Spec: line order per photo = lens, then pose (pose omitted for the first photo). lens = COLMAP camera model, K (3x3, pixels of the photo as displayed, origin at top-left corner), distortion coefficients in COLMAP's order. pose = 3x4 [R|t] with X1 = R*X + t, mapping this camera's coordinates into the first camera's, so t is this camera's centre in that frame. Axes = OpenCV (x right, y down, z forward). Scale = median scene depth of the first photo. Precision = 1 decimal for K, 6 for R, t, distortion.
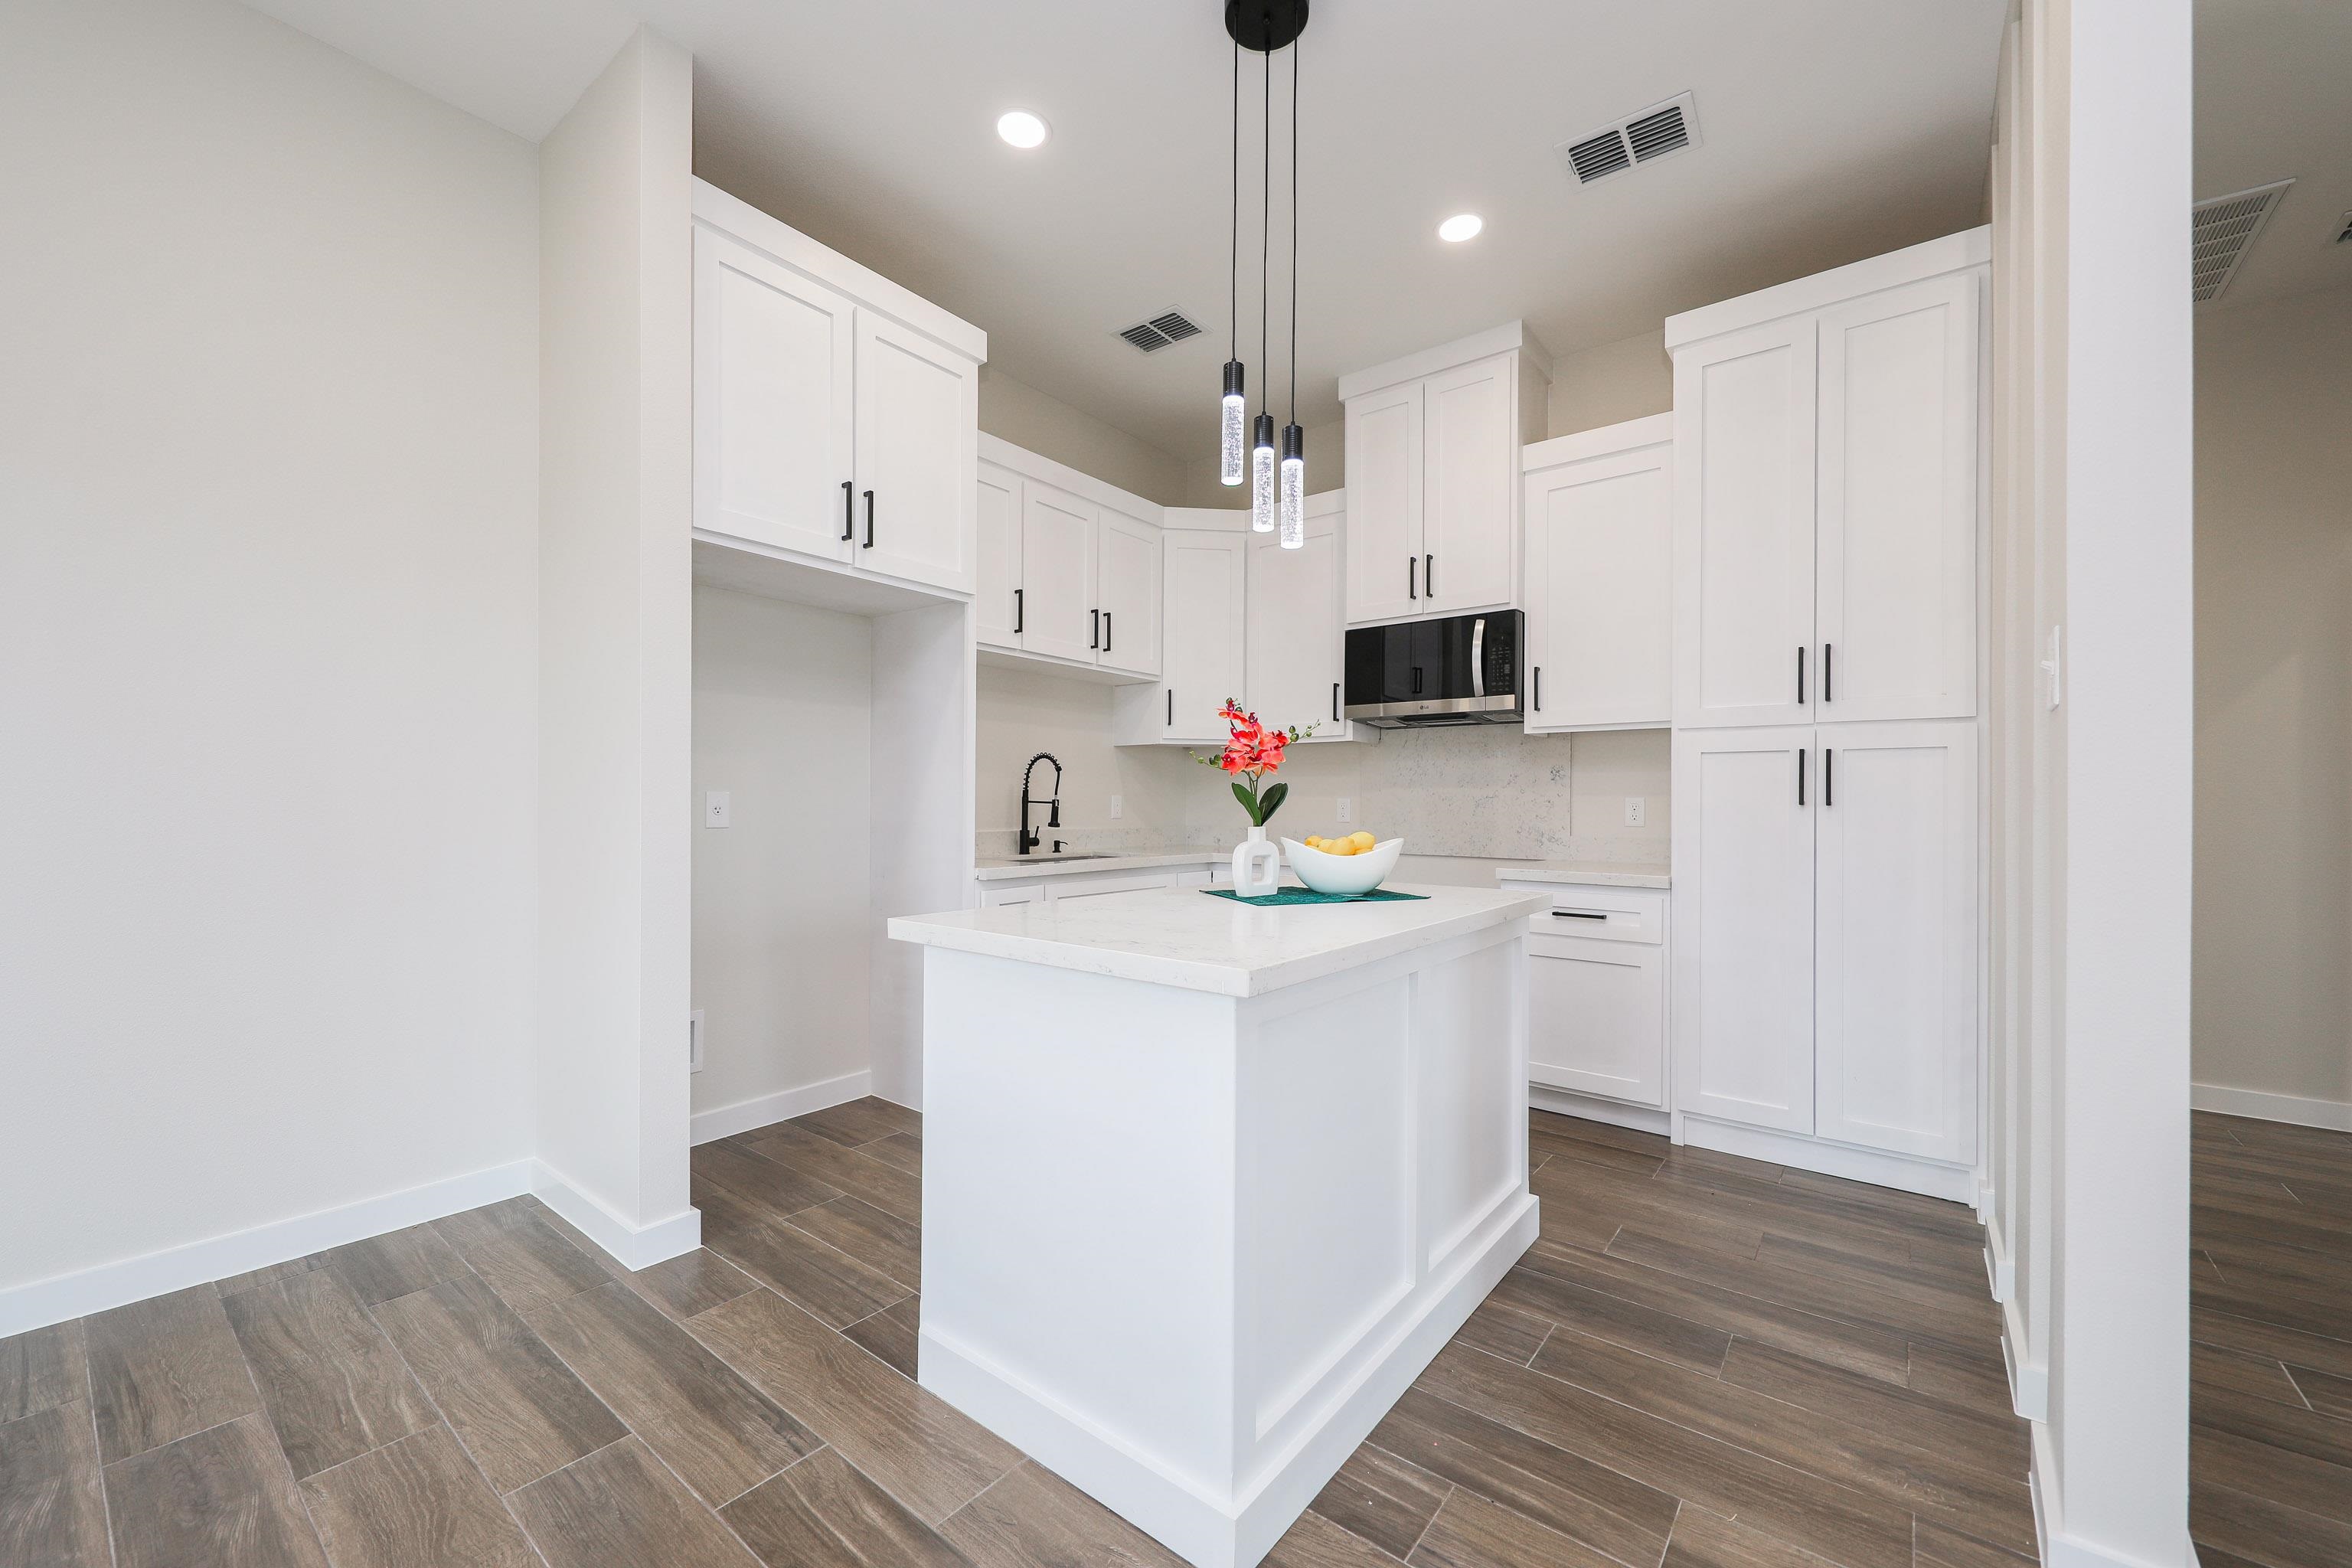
lens RADIAL K [[924.8, 0, 1169.9], [0, 924.8, 799.7], [0, 0, 1]] dist [0.010760, 0.000000]
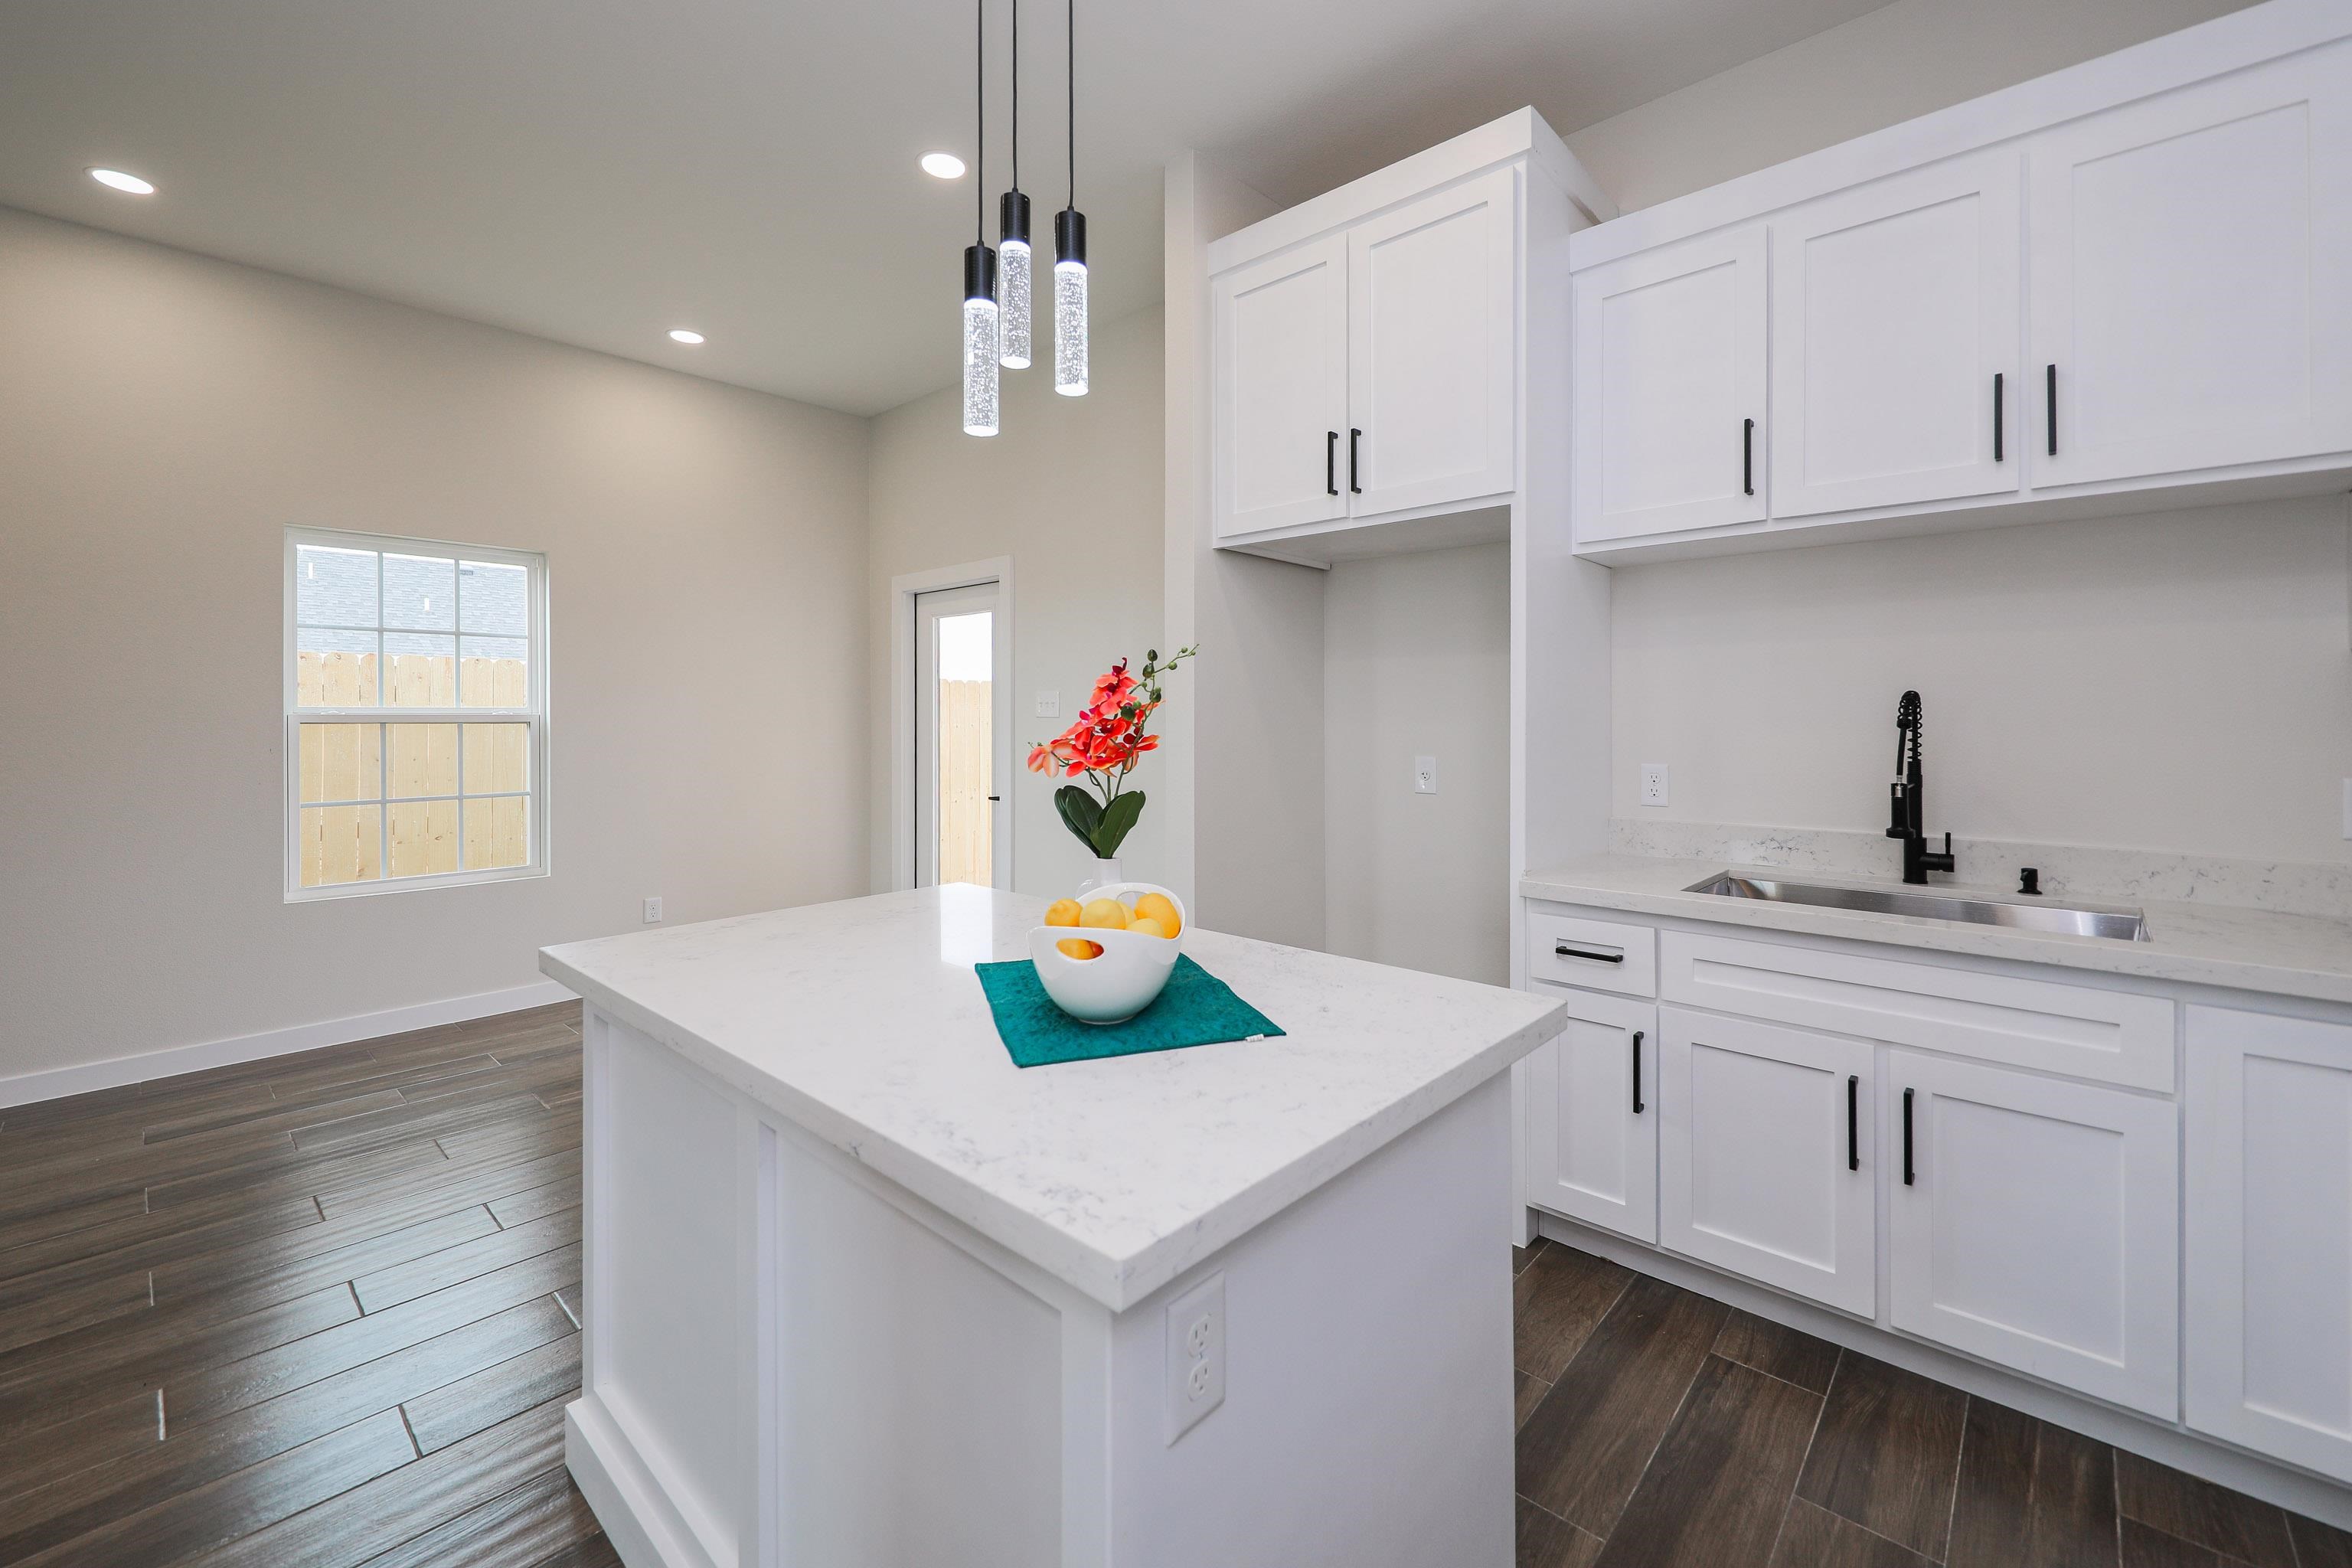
lens RADIAL K [[968.2, 0, 1194.8], [0, 968.2, 715.2], [0, 0, 1]] dist [0.001035, -0.000075]
pose [[-0.076523, -0.008542, -0.997031, 0.465691], [0.007436, 0.999931, -0.009137, -0.037783], [0.997040, -0.008114, -0.076454, 0.693095]]
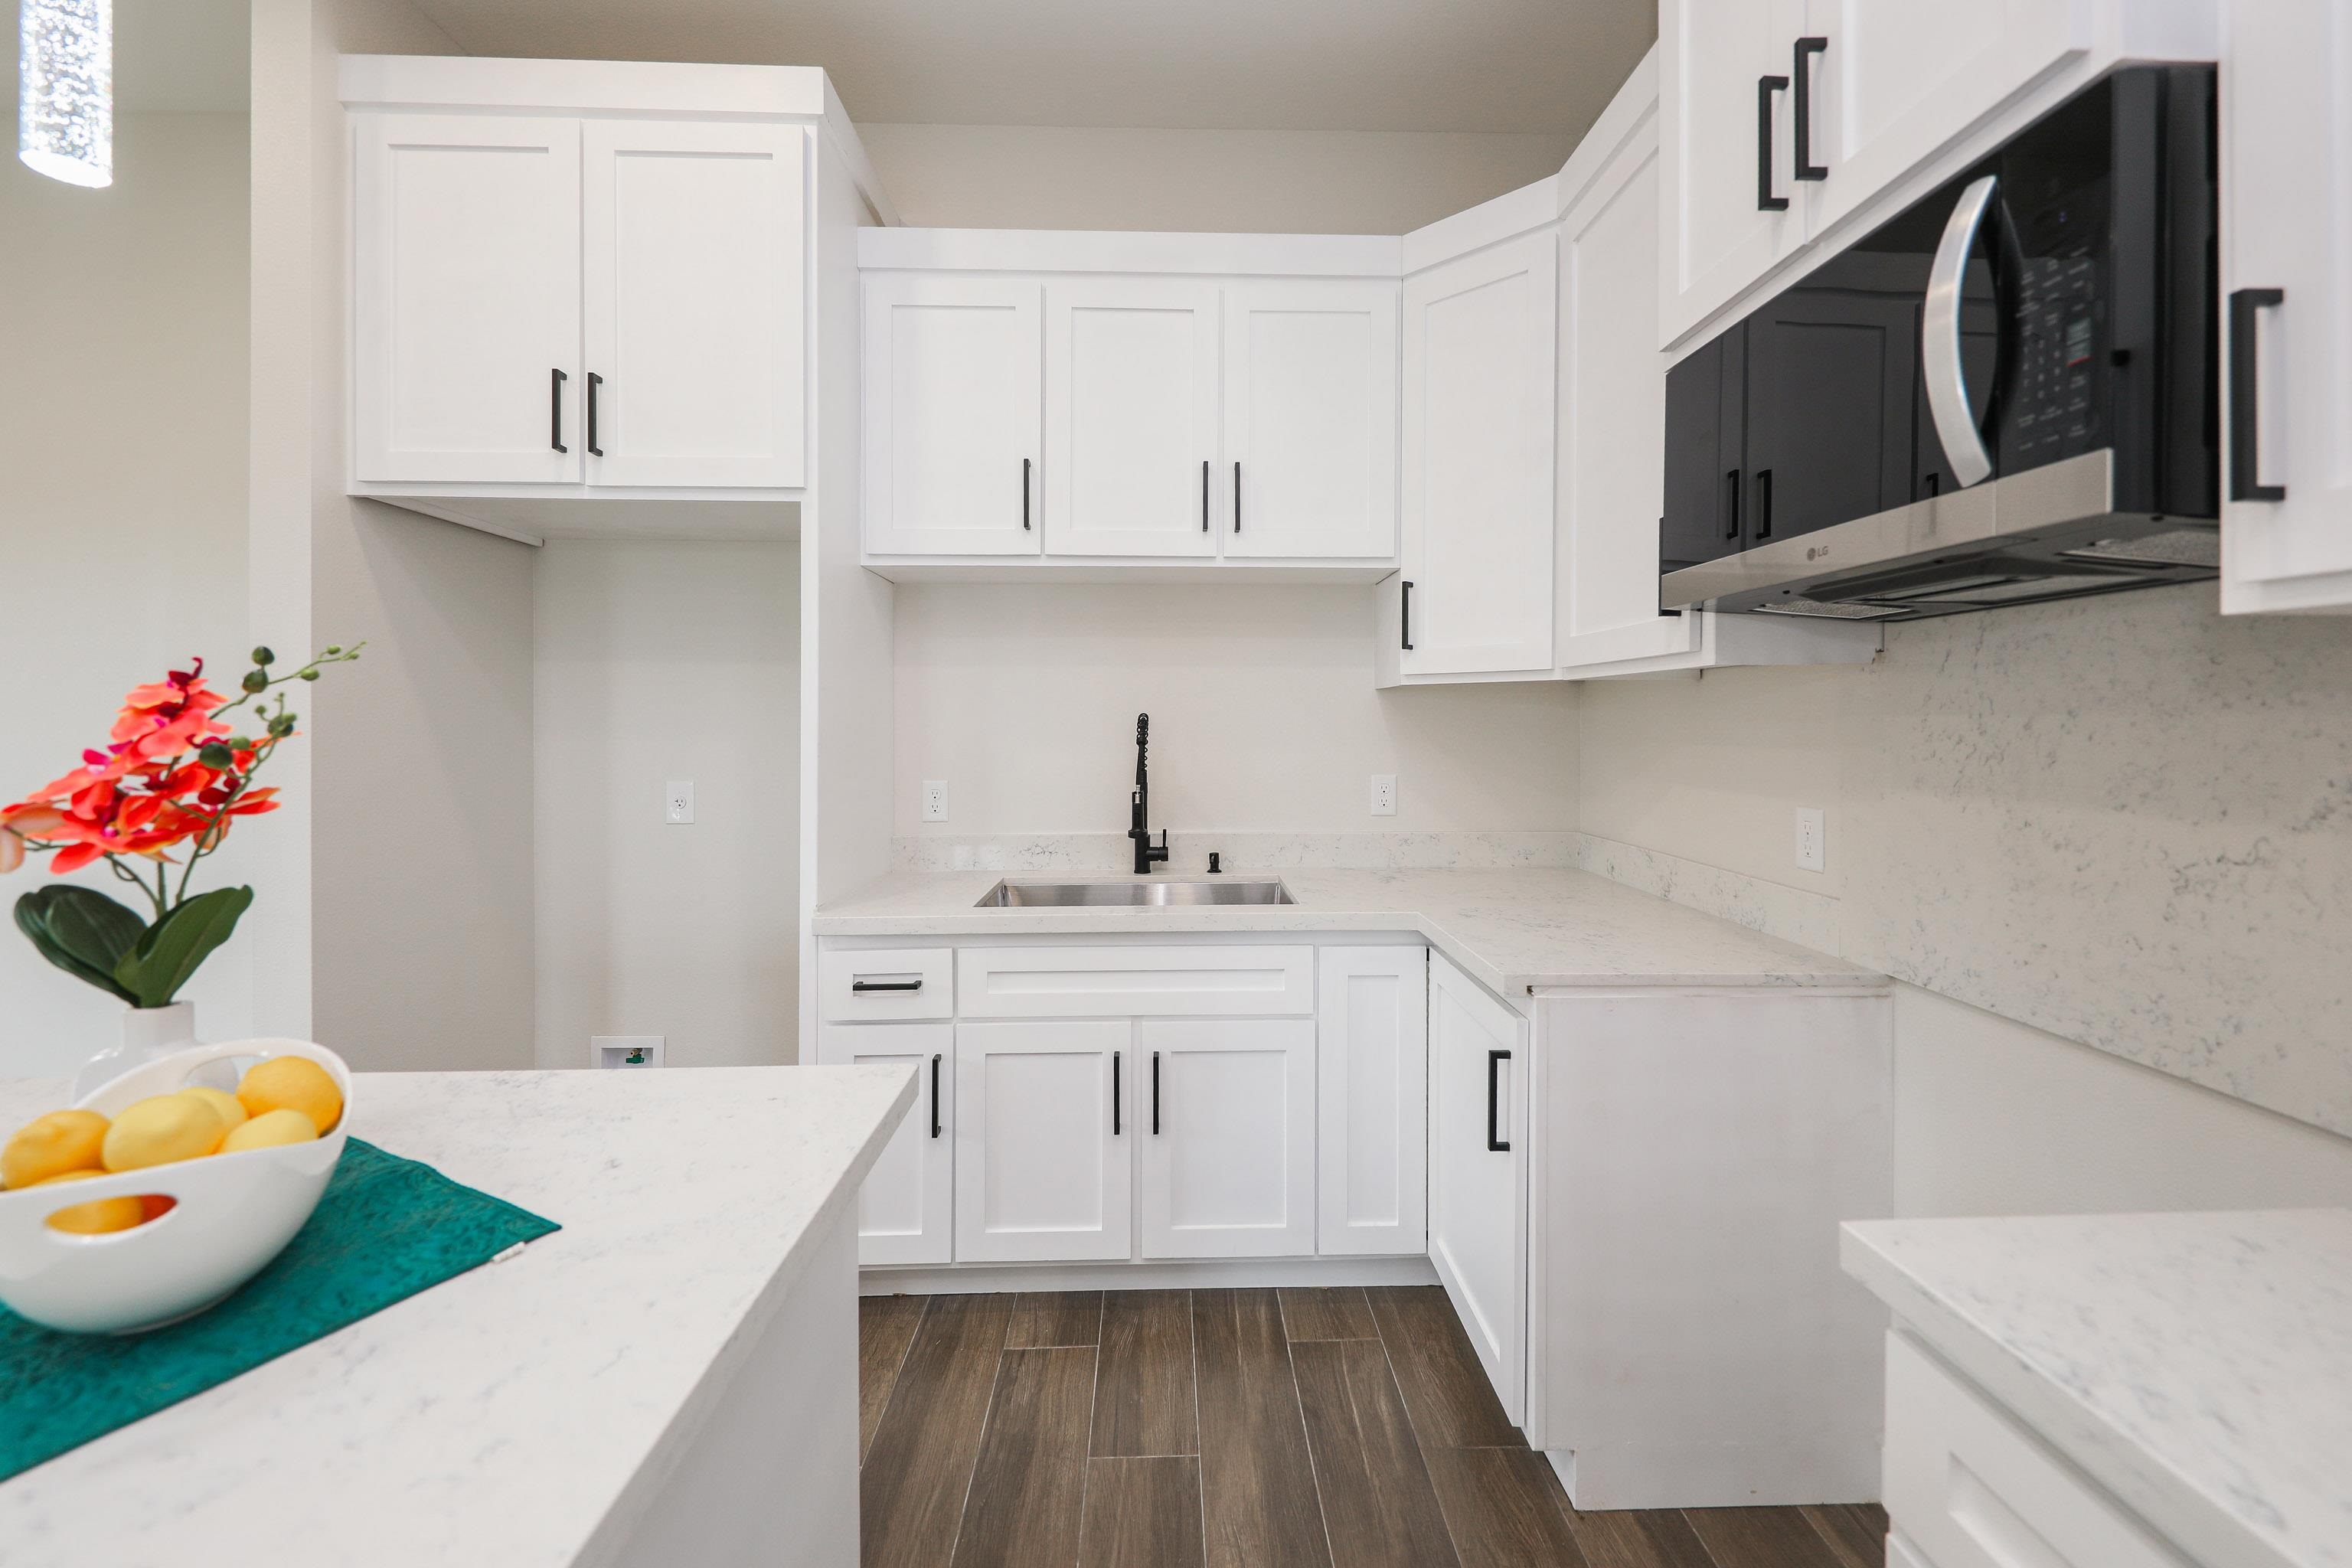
lens RADIAL K [[947.0, 0, 1193.5], [0, 947.0, 722.6], [0, 0, 1]] dist [0.010491, -0.006696]
pose [[0.641438, -0.004475, -0.767162, 0.397125], [0.008750, 0.999961, 0.001484, -0.048558], [0.767125, -0.007665, 0.641451, 0.669457]]
